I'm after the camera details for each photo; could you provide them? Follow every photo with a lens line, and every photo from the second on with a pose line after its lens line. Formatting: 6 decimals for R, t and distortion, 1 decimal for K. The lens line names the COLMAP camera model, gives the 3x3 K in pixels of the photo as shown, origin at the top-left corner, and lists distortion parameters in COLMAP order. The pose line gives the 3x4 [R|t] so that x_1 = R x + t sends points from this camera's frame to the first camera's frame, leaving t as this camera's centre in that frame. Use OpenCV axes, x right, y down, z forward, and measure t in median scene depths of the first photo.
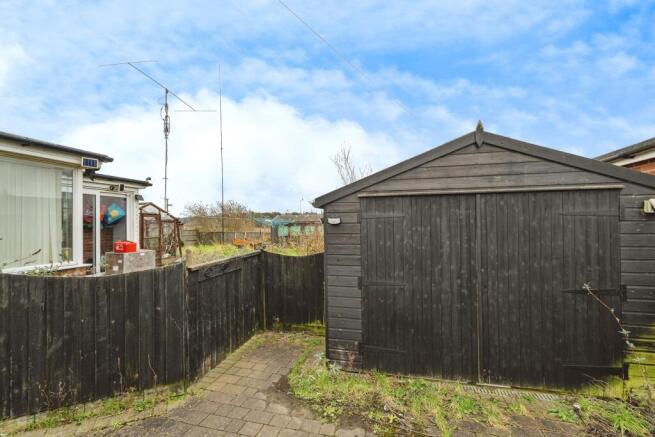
lens RADIAL K [[303.0, 0, 326.7], [0, 303.0, 219.5], [0, 0, 1]] dist [-0.000372, 0.001615]
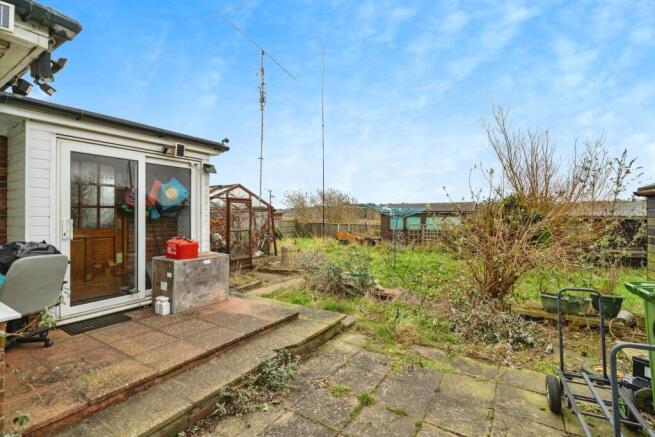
lens RADIAL K [[303.0, 0, 326.7], [0, 303.0, 219.5], [0, 0, 1]] dist [-0.000372, 0.001615]
pose [[0.953506, 0.015744, -0.300962, -0.133635], [-0.007502, 0.999565, 0.028521, 0.009022], [0.301280, -0.024937, 0.953209, 0.320889]]
